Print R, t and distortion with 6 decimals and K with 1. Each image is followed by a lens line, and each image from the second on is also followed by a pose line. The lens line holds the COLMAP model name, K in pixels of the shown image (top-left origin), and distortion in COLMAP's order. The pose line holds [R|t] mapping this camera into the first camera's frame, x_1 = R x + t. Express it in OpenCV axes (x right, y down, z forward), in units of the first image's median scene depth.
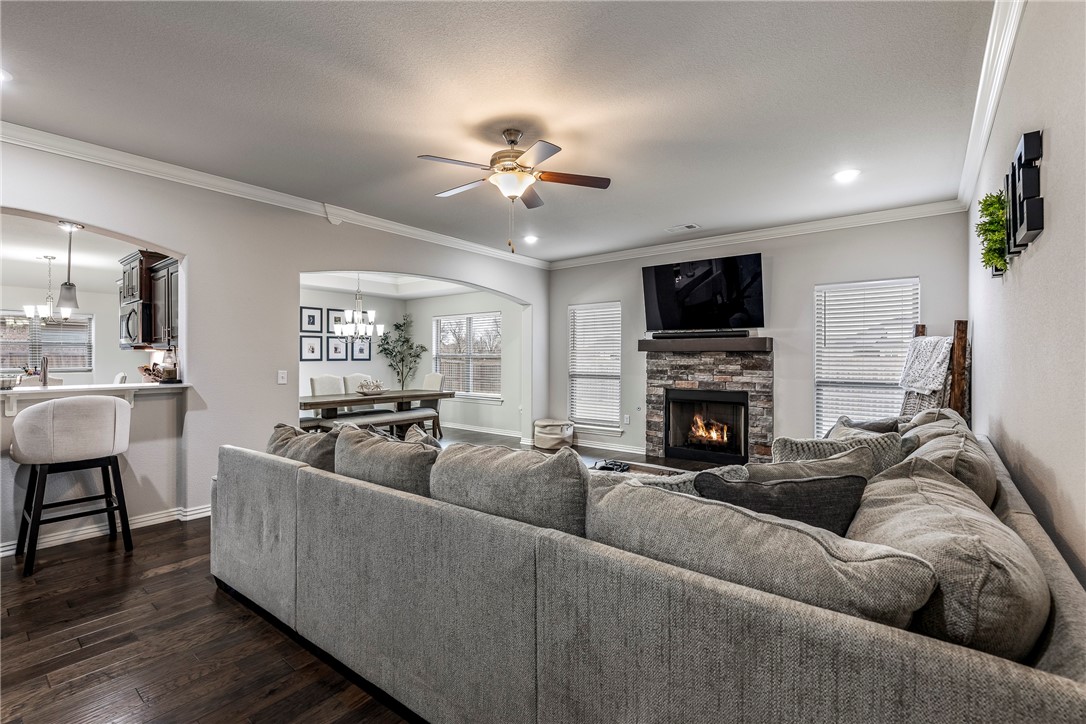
lens RADIAL K [[484.6, 0, 543.0], [0, 484.6, 362.0], [0, 0, 1]] dist [0.000329, -0.000017]
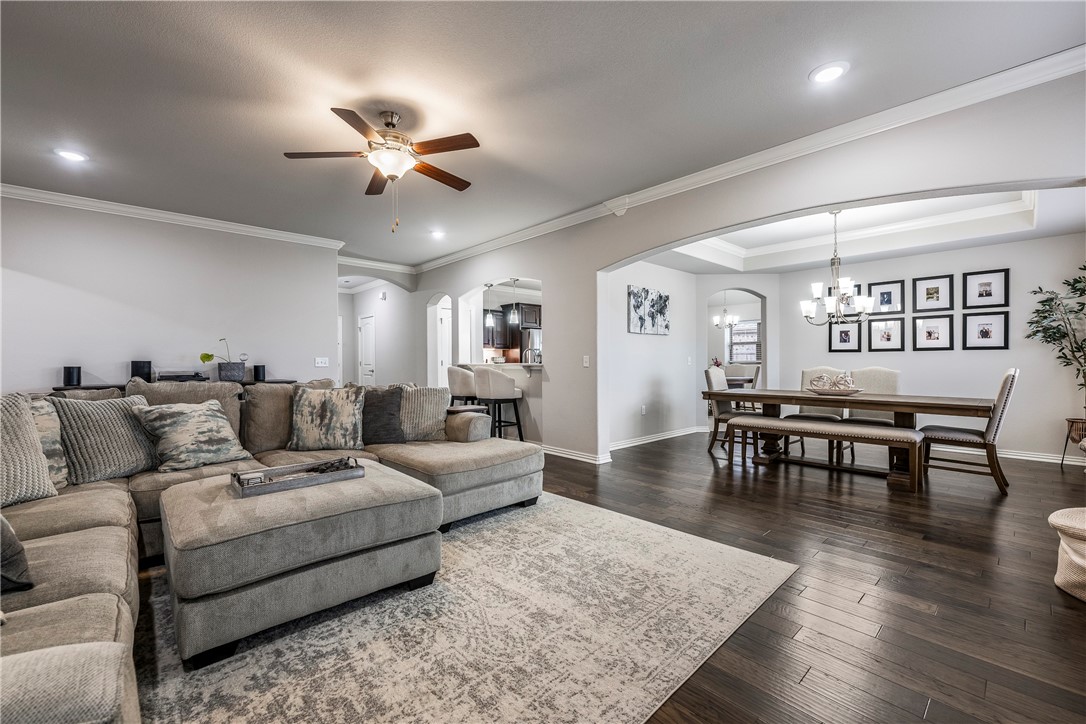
lens RADIAL K [[446.8, 0, 543.0], [0, 446.8, 362.0], [0, 0, 1]] dist [-0.002017, -0.000162]
pose [[-0.162609, 0.001241, -0.986690, 0.429418], [-0.004083, 0.999990, 0.001931, 0.021693], [0.986682, 0.004343, -0.162603, 0.790000]]
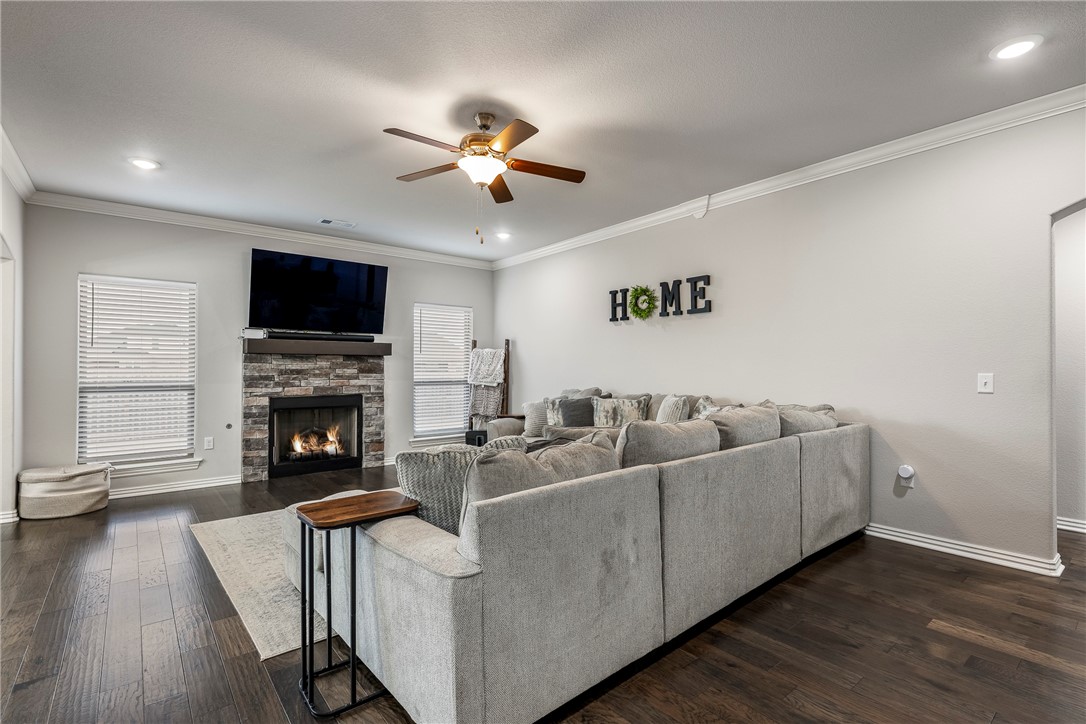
lens RADIAL K [[502.8, 0, 543.0], [0, 502.8, 362.0], [0, 0, 1]] dist [-0.014619, -0.000078]
pose [[0.210000, 0.010509, 0.977645, -0.527354], [0.009736, 0.999870, -0.012840, 0.009026], [-0.977653, 0.012215, 0.209870, 0.368667]]
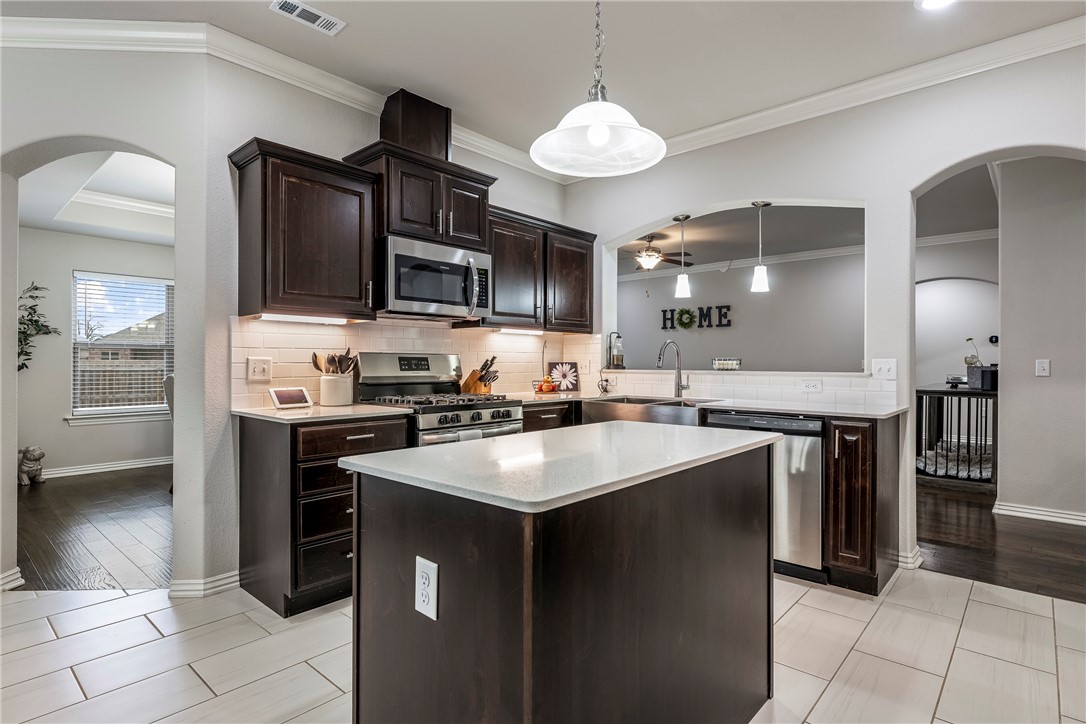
lens RADIAL K [[555.0, 0, 543.0], [0, 555.0, 362.0], [0, 0, 1]] dist [-0.000841, -0.000409]
pose [[0.056421, -0.005609, 0.998391, -1.250001], [0.005478, 0.999971, 0.005308, 0.010068], [-0.998392, 0.005169, 0.056451, 0.700545]]
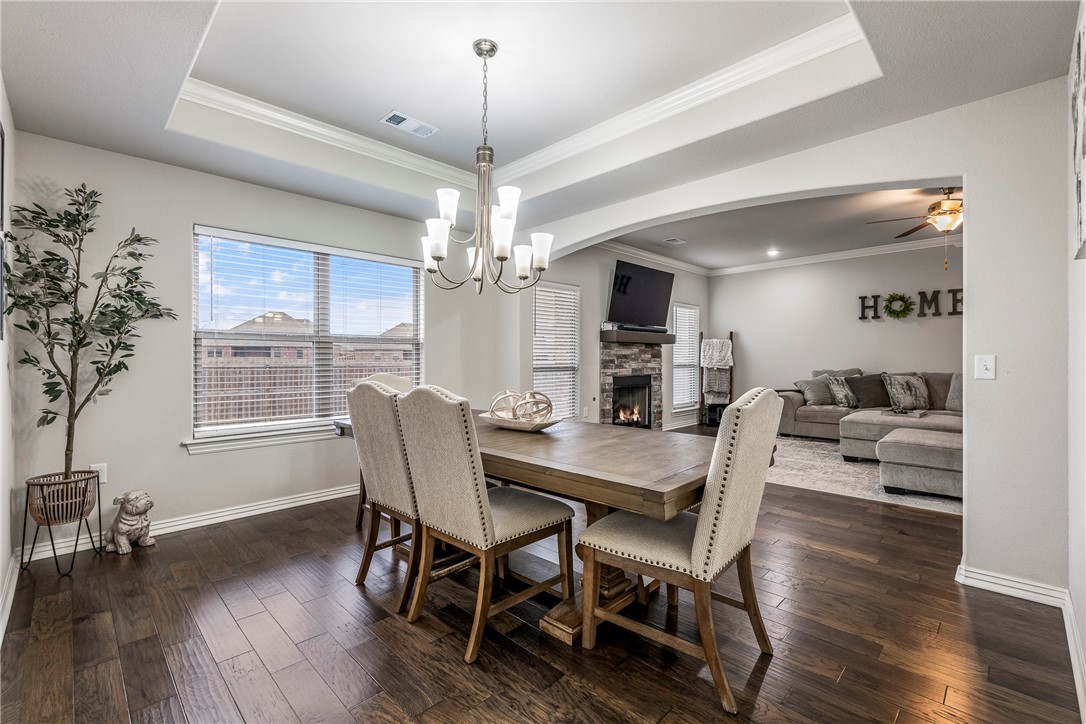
lens RADIAL K [[480.0, 0, 543.0], [0, 480.0, 362.0], [0, 0, 1]] dist [0.008827, -0.000096]
pose [[0.113560, -0.010568, 0.993475, -0.864773], [0.007432, 0.999924, 0.009787, 0.011022], [-0.993503, 0.006272, 0.113630, 1.084162]]
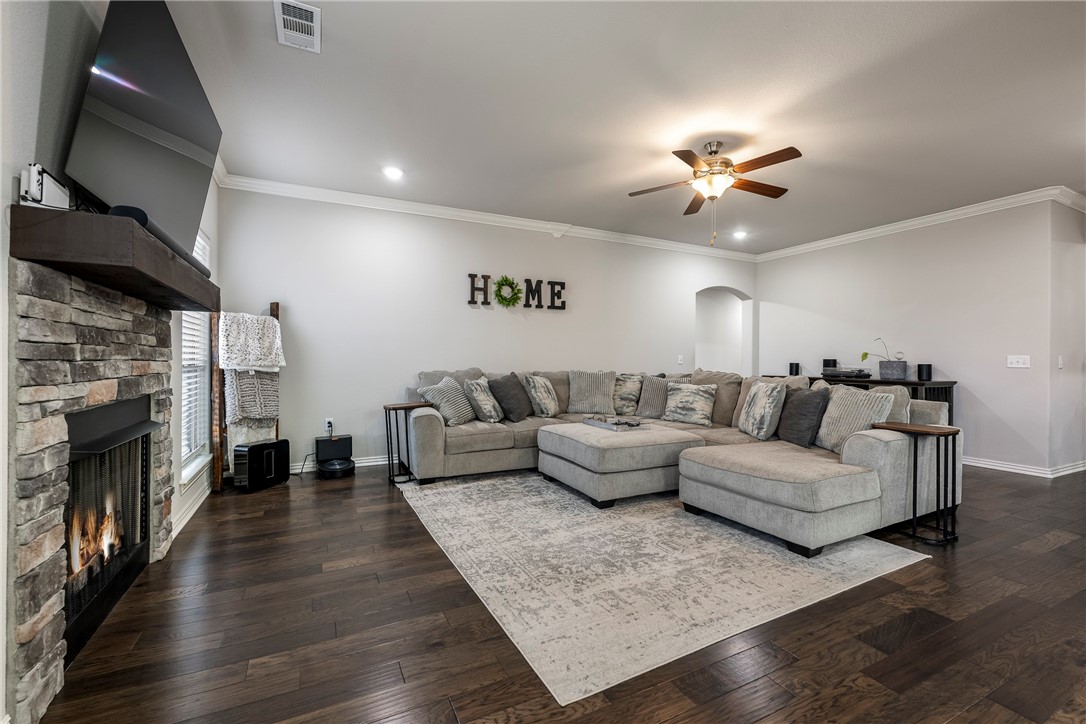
lens RADIAL K [[462.6, 0, 543.0], [0, 462.6, 362.0], [0, 0, 1]] dist [0.000246, -0.000191]
pose [[-0.903825, -0.009717, 0.427792, -0.089817], [-0.005727, 0.999927, 0.010611, 0.022890], [-0.427864, 0.007141, -0.903815, 1.169514]]
